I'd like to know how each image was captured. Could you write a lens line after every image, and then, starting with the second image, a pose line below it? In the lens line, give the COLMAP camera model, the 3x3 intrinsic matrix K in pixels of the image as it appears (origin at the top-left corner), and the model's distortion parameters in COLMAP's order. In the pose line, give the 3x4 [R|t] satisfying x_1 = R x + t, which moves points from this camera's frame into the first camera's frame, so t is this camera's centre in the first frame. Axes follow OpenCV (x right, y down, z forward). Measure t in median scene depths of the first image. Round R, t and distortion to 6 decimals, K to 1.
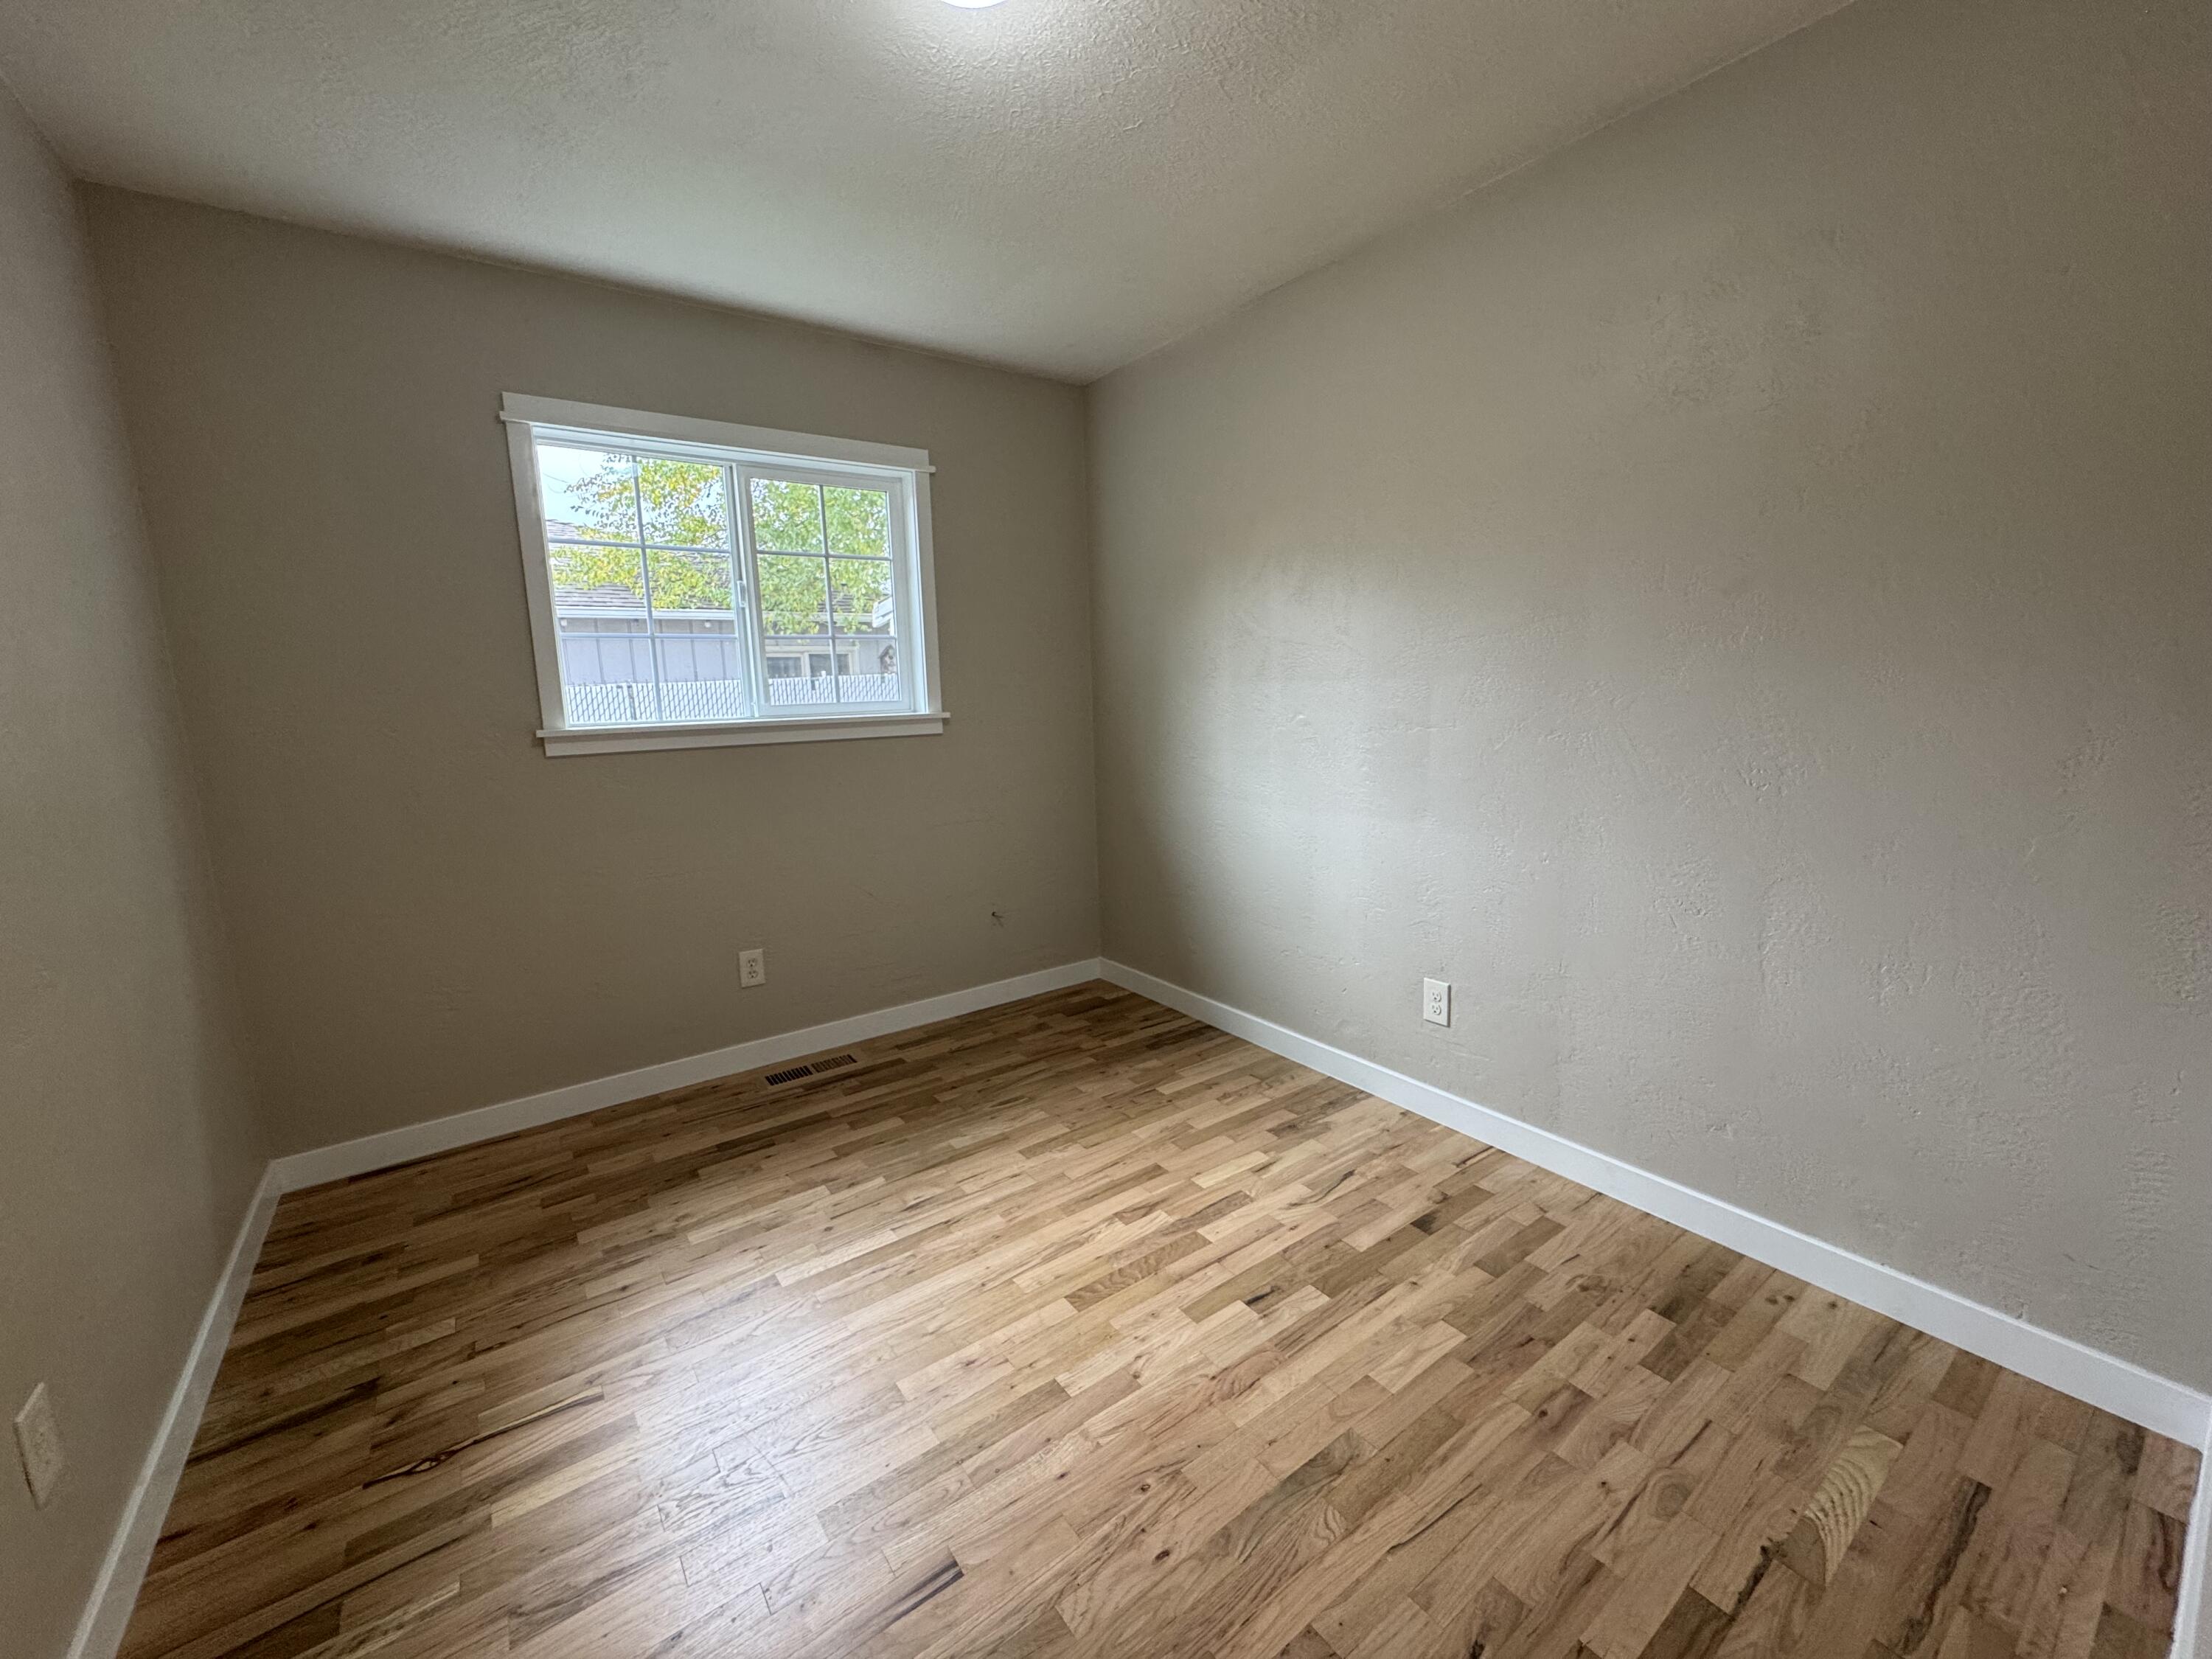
lens RADIAL K [[885.1, 0, 1104.6], [0, 885.1, 837.1], [0, 0, 1]] dist [-0.000821, -0.000247]
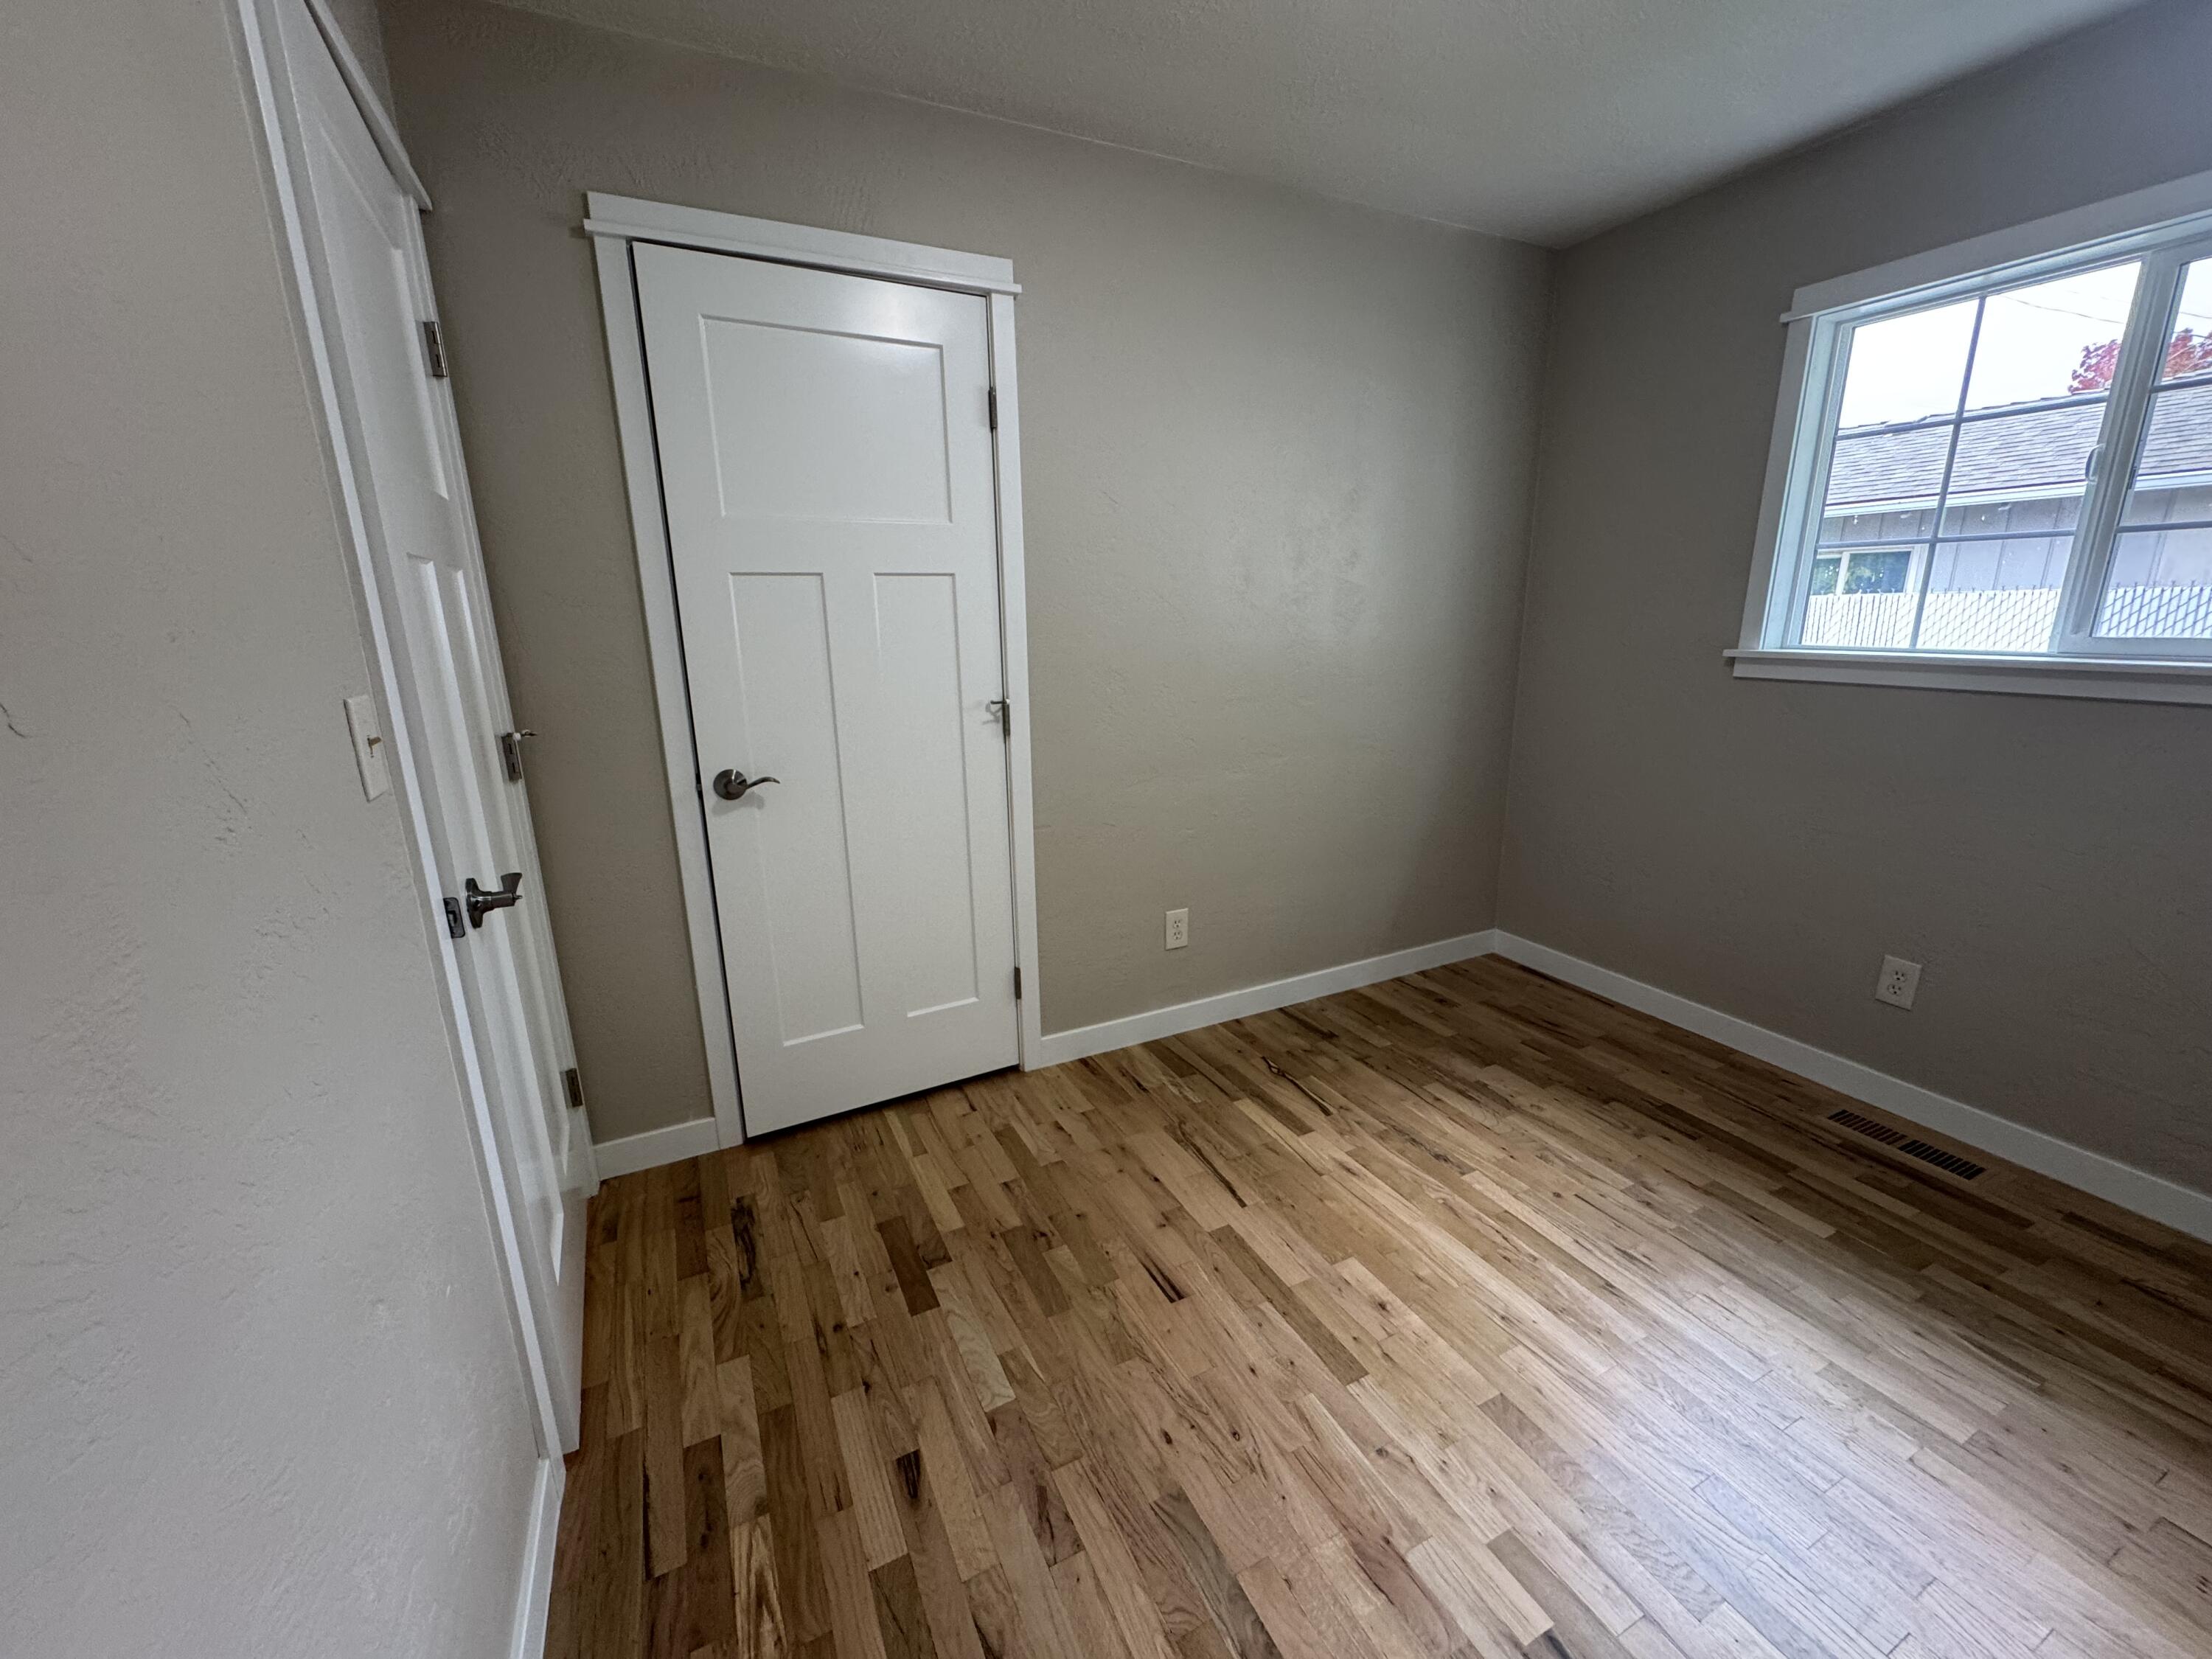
lens RADIAL K [[885.1, 0, 1105.9], [0, 885.1, 824.2], [0, 0, 1]] dist [-0.000821, -0.000247]
pose [[-0.172562, 0.261886, -0.949546, 0.536920], [-0.148395, 0.946093, 0.287901, -0.130576], [0.973756, 0.190589, -0.124398, 0.526874]]
